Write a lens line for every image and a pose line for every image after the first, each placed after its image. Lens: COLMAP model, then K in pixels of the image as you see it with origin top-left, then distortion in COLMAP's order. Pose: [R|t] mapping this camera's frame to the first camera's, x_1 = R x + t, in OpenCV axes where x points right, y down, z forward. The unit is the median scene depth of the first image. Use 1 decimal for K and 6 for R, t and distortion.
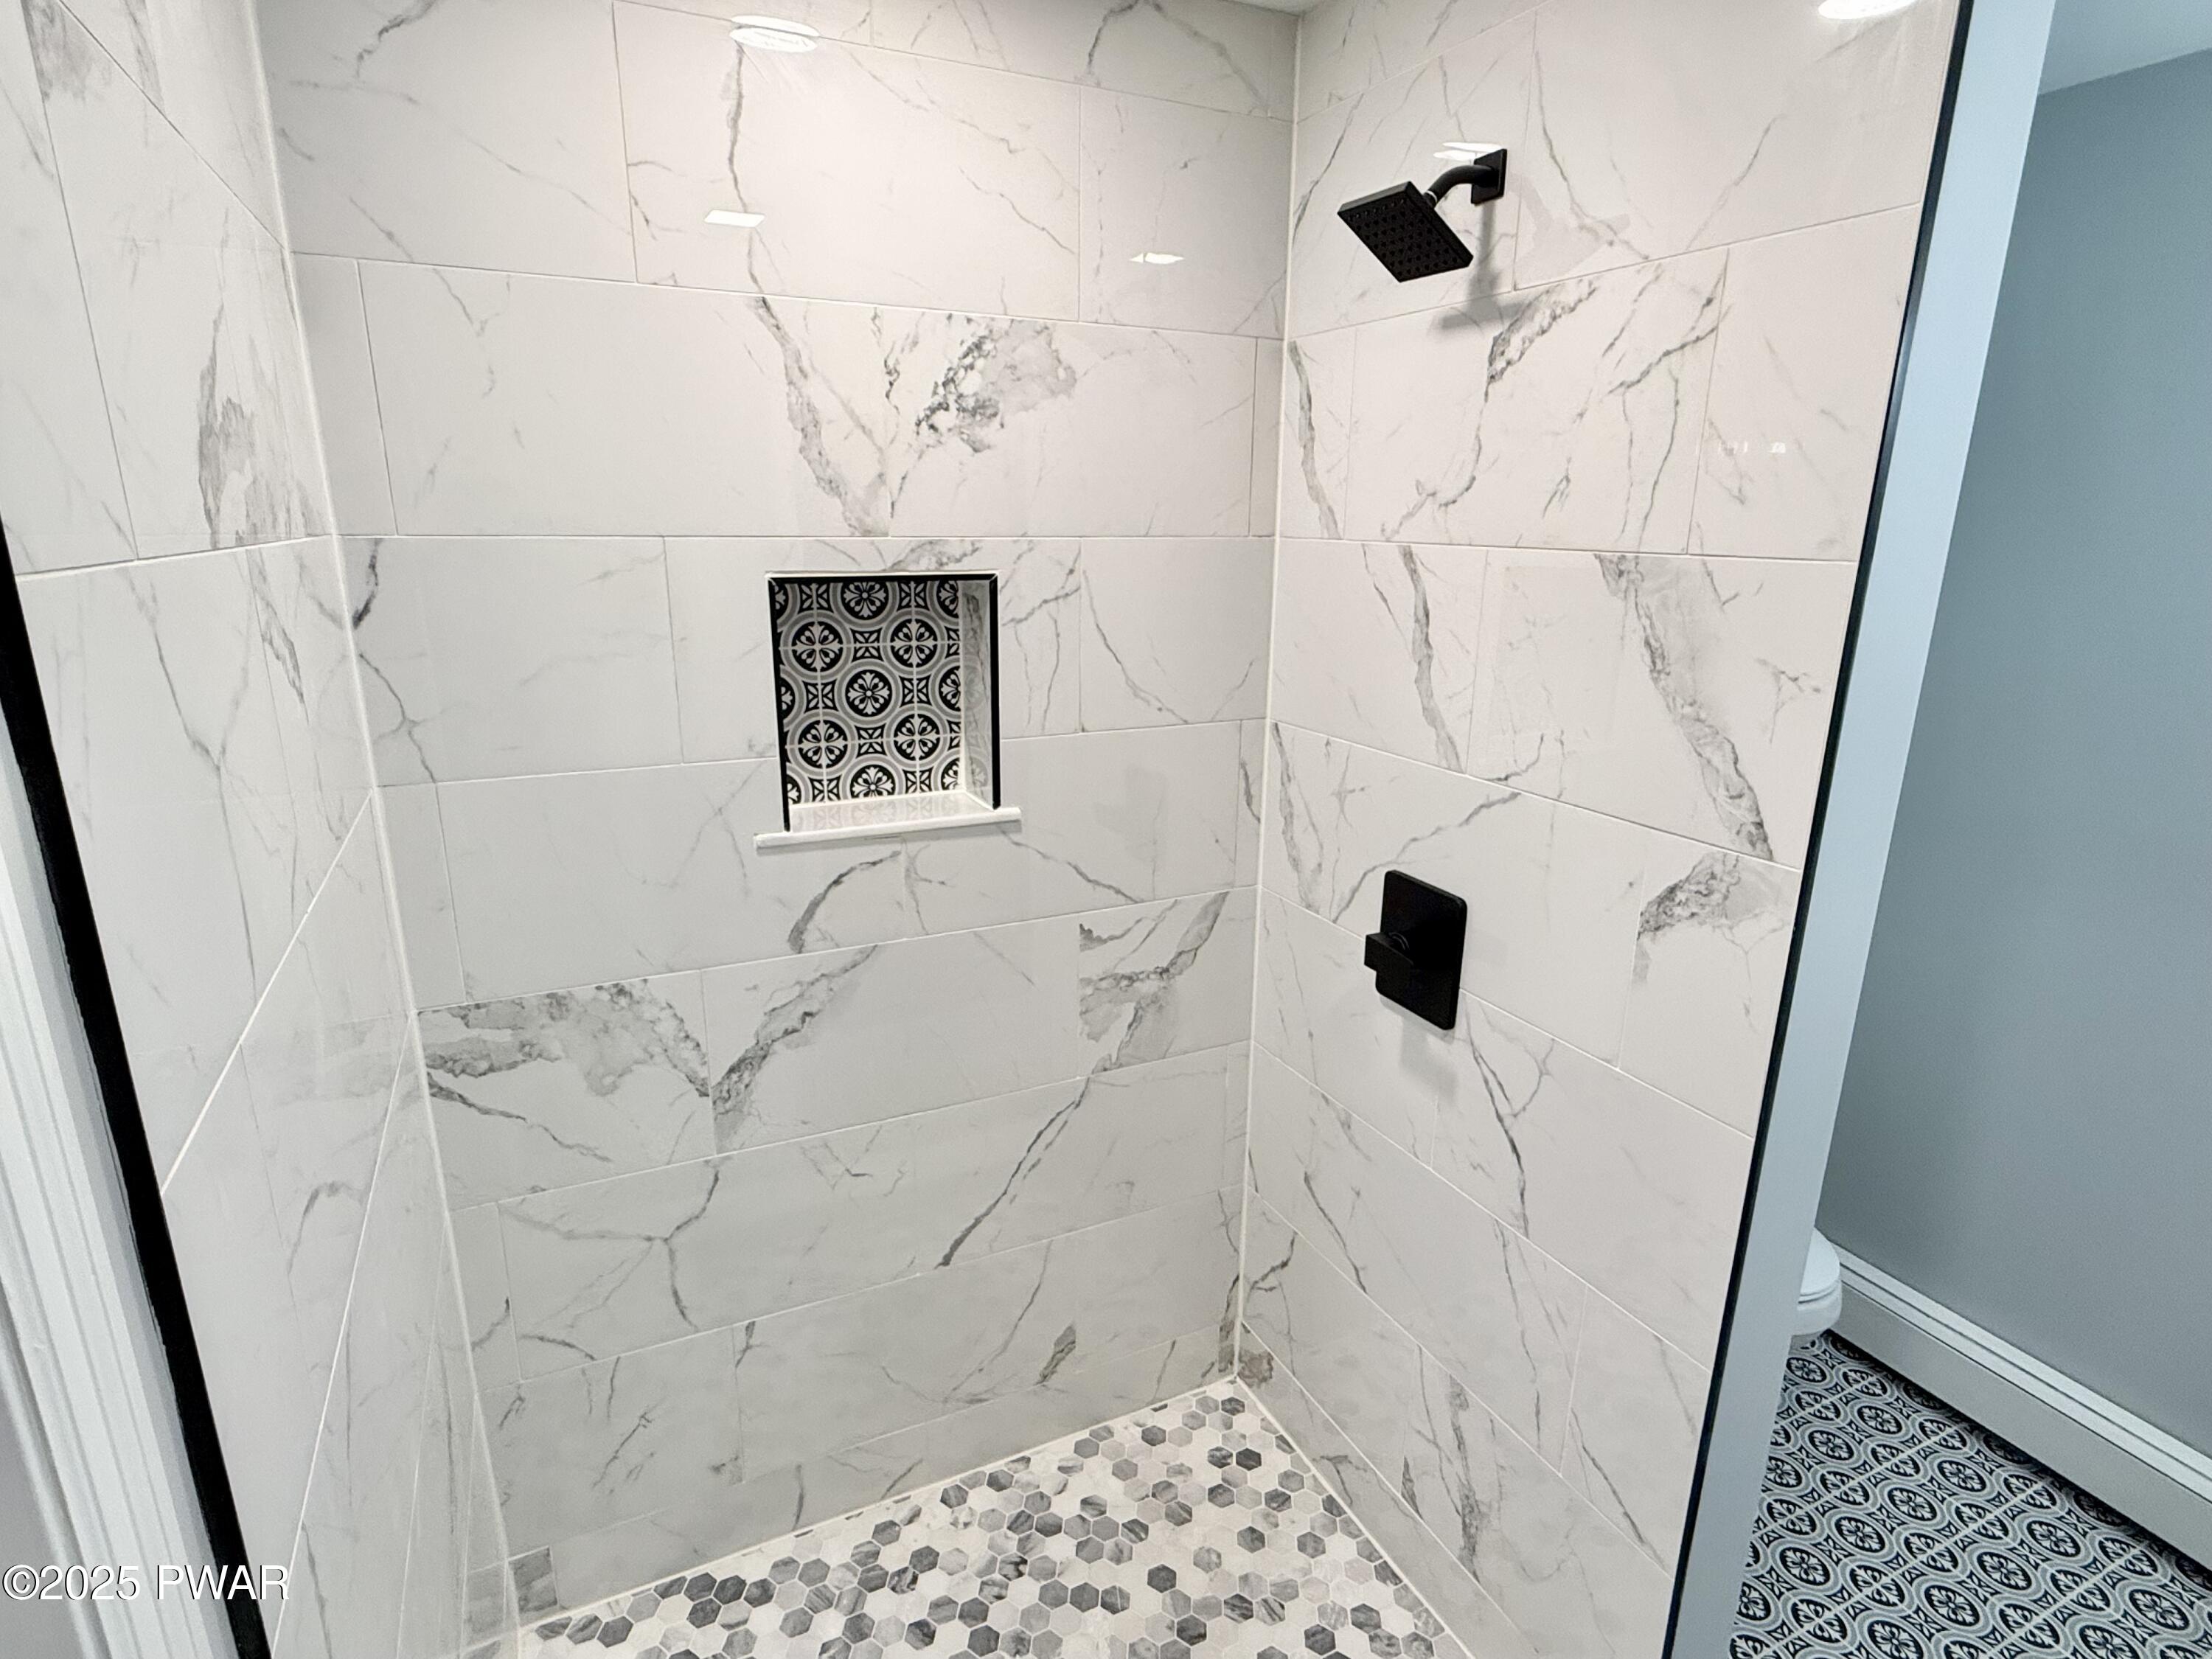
lens RADIAL K [[1159.8, 0, 1104.6], [0, 1159.8, 830.9], [0, 0, 1]] dist [0.001786, 0.002587]
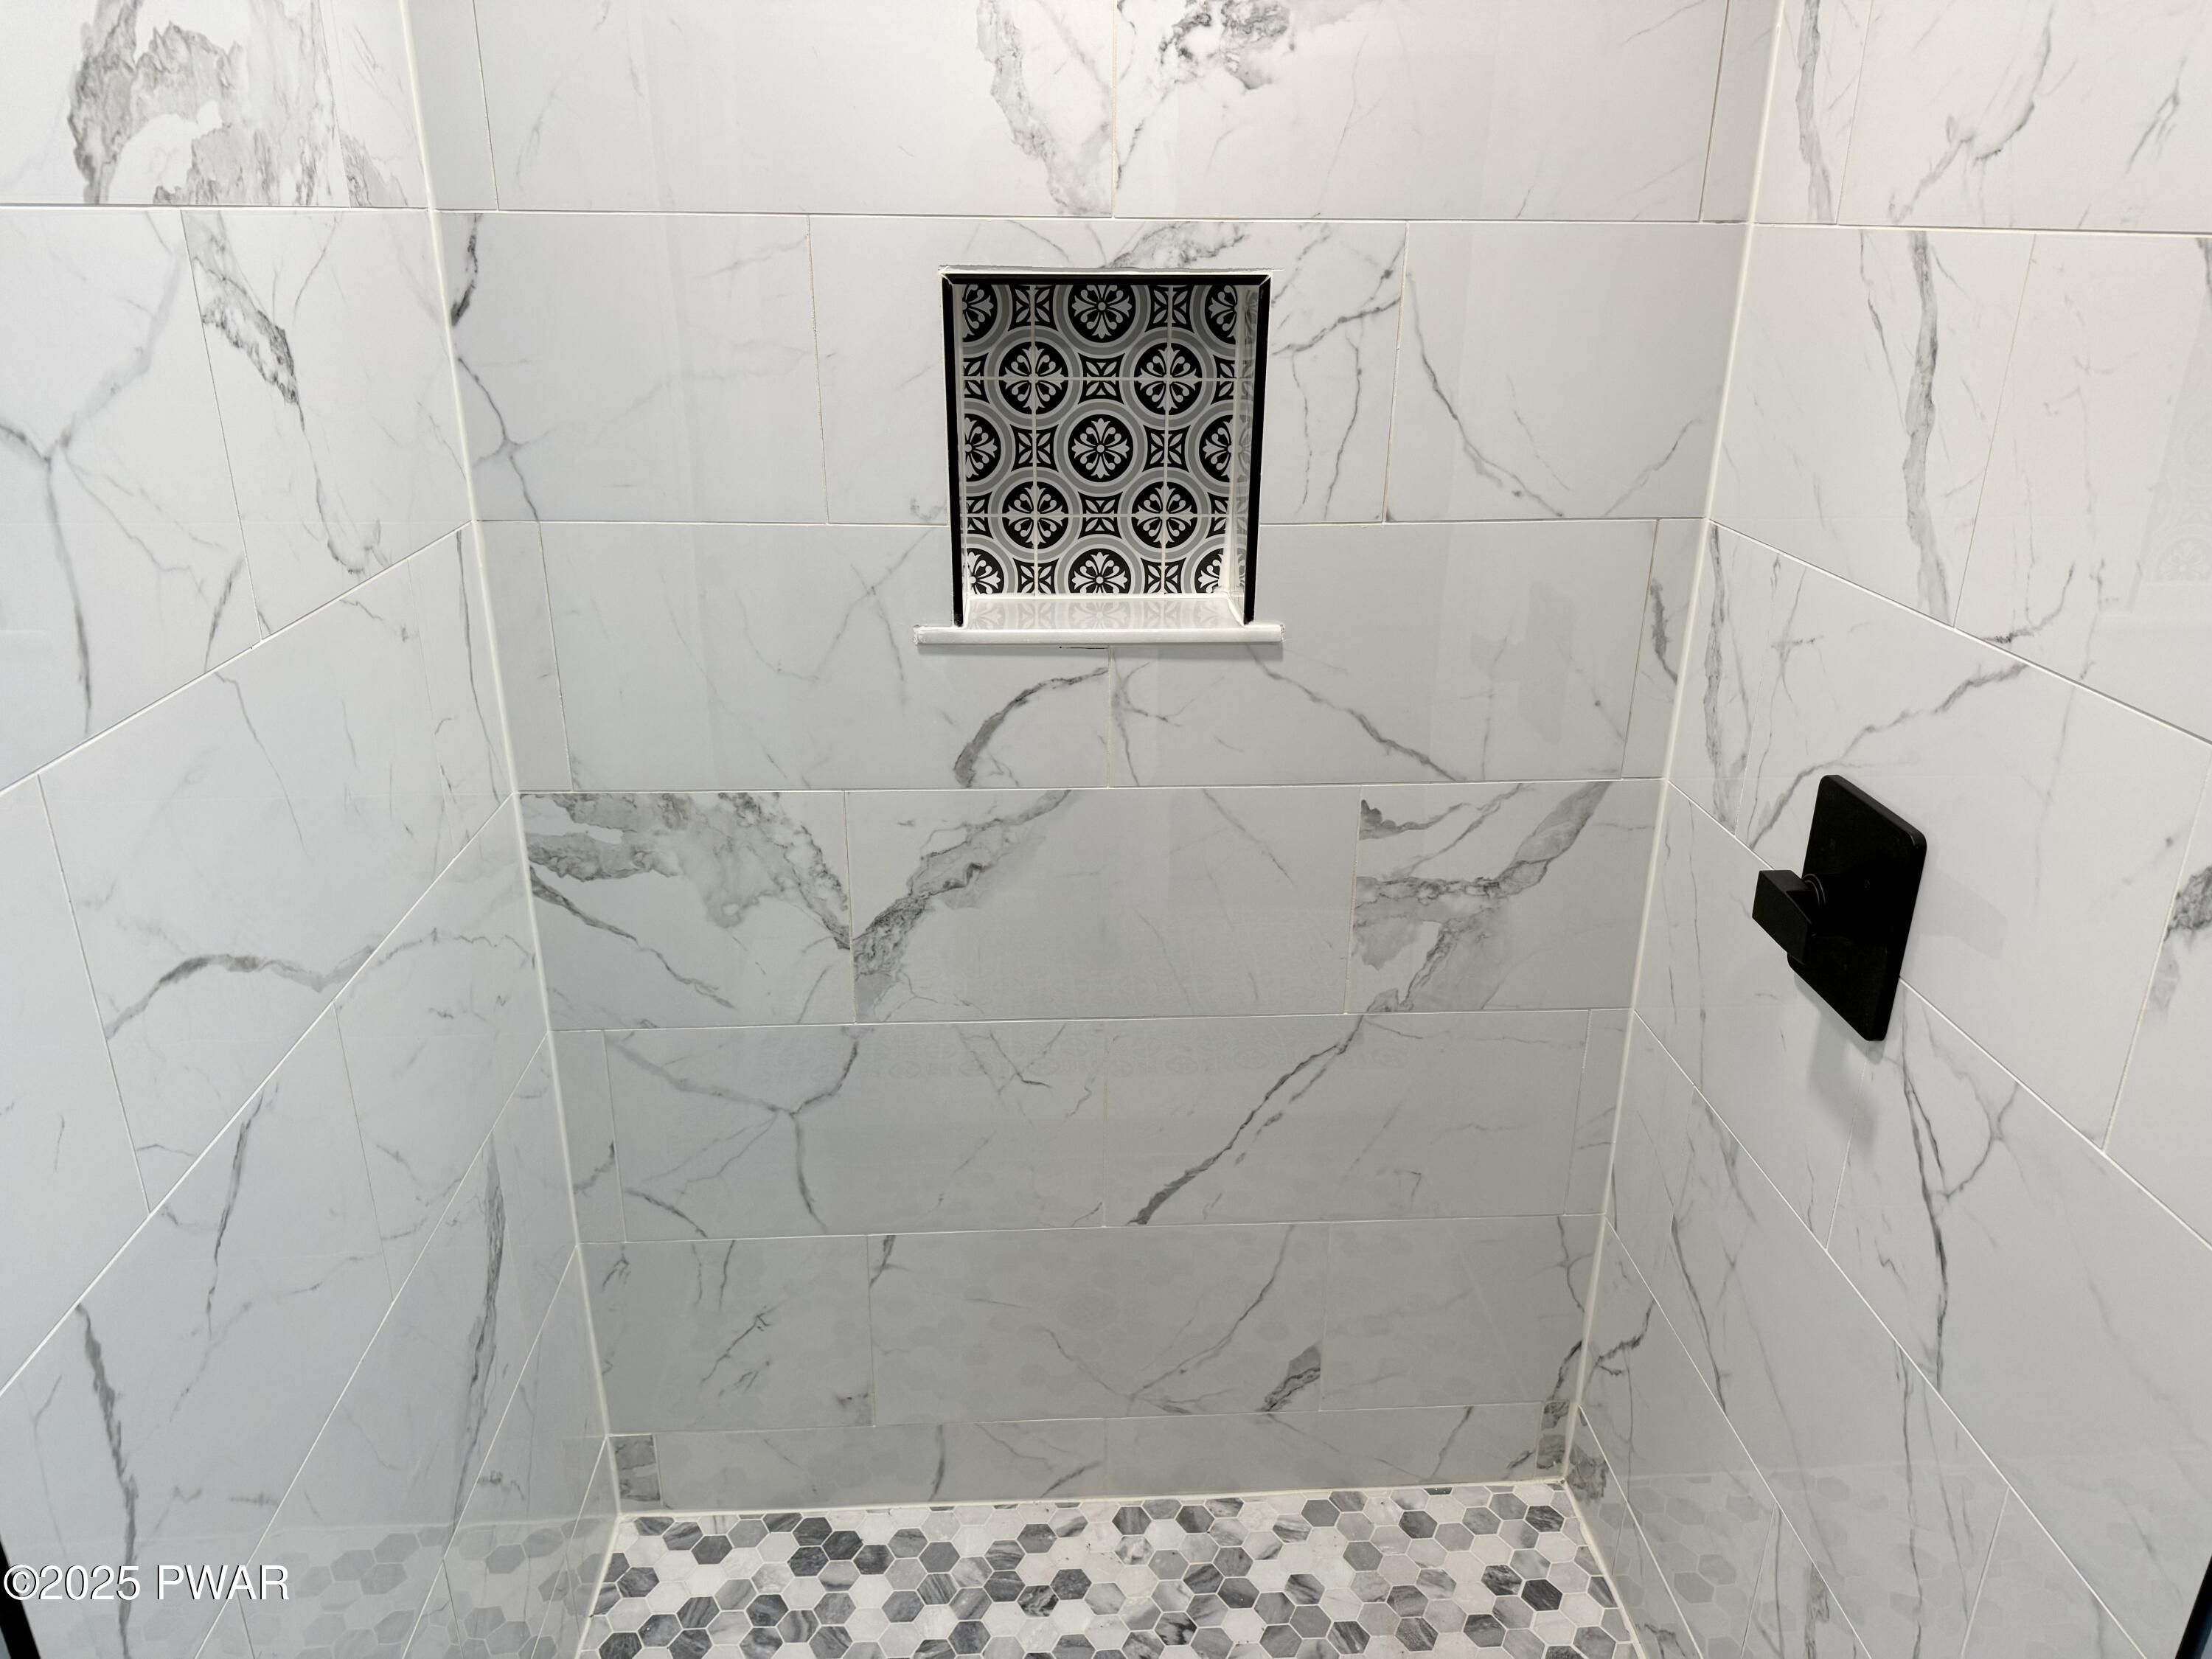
lens RADIAL K [[1559.2, 0, 1109.9], [0, 1559.2, 822.5], [0, 0, 1]] dist [0.067555, -0.101177]
pose [[0.925879, 0.135266, -0.352776, 0.185470], [-0.099877, 0.988127, 0.116750, -0.000797], [0.364379, -0.072862, 0.928396, 0.074915]]
